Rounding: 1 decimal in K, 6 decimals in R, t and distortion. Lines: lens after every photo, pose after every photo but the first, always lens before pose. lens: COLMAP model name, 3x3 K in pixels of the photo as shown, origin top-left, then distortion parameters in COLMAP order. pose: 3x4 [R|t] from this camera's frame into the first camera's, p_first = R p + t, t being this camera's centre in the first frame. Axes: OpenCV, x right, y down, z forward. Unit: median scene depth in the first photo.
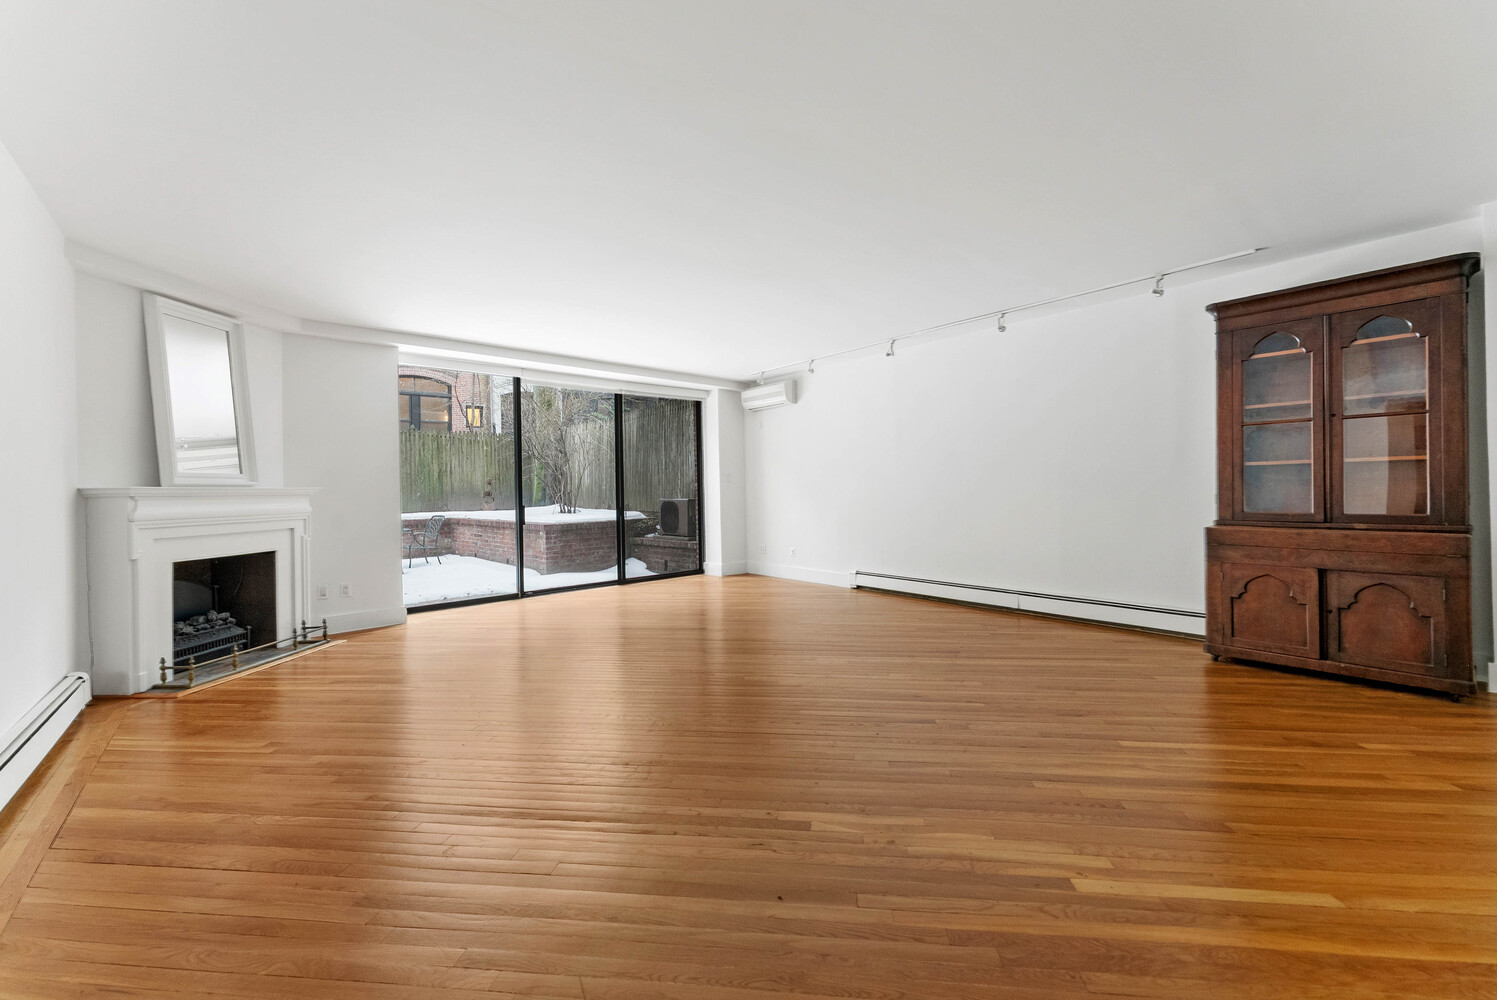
lens RADIAL K [[608.4, 0, 748.5], [0, 608.4, 500.0], [0, 0, 1]] dist [0.000657, 0.000117]
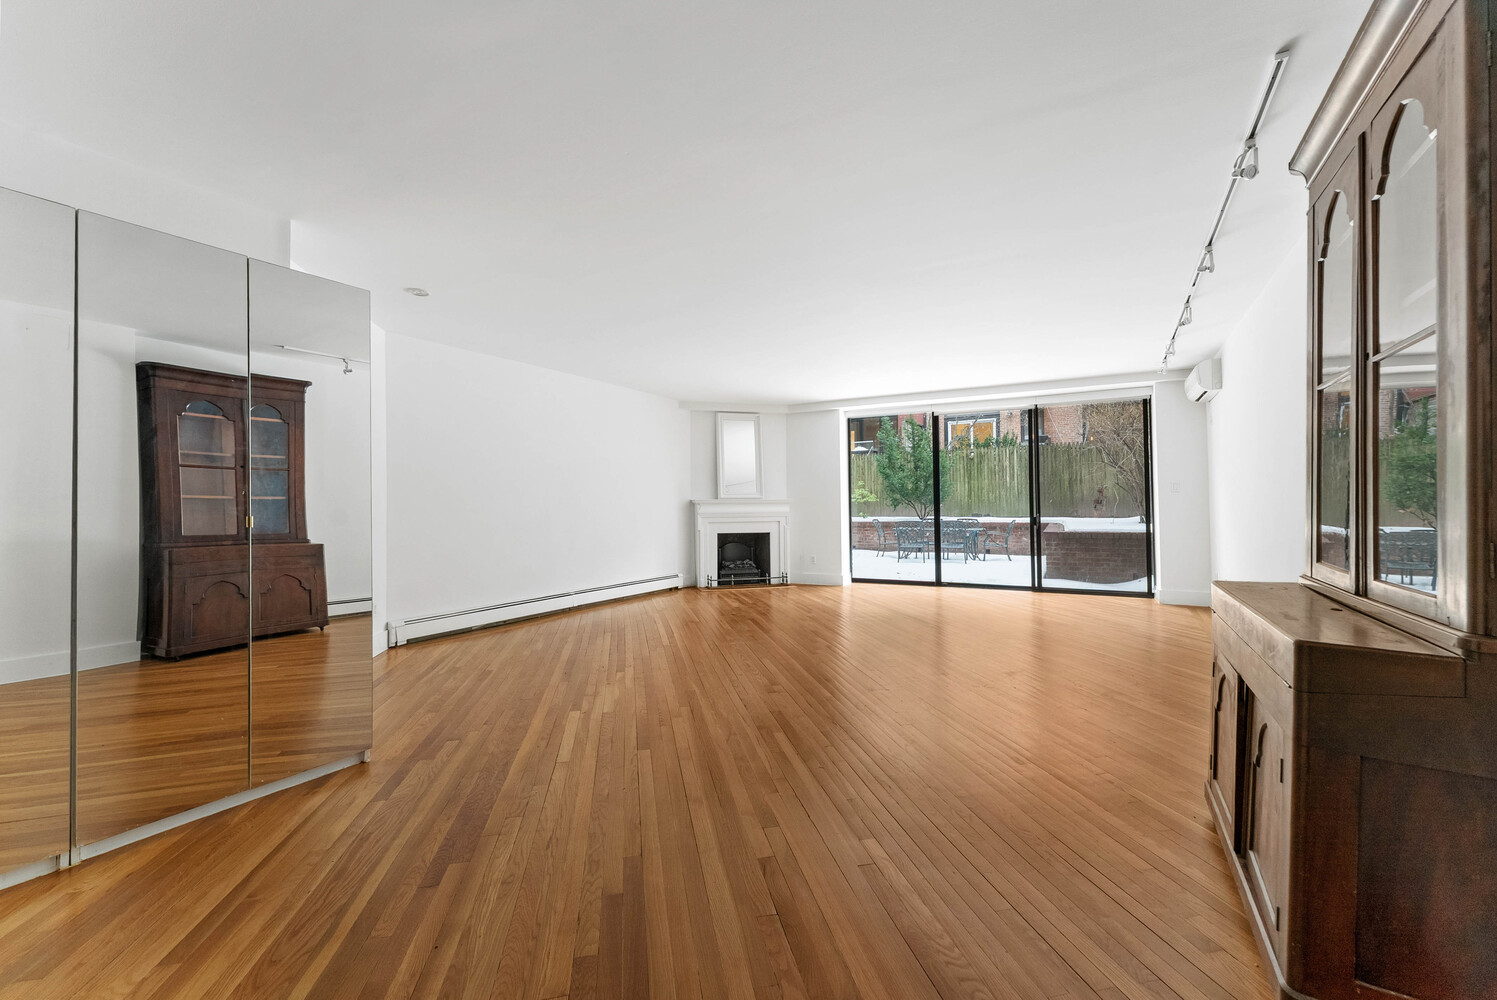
lens RADIAL K [[591.3, 0, 748.5], [0, 591.3, 500.0], [0, 0, 1]] dist [0.001289, 0.000103]
pose [[0.338782, 0.007528, -0.940835, 0.884685], [-0.013350, 0.999906, 0.003194, -0.022161], [0.940770, 0.011478, 0.338851, 0.305303]]
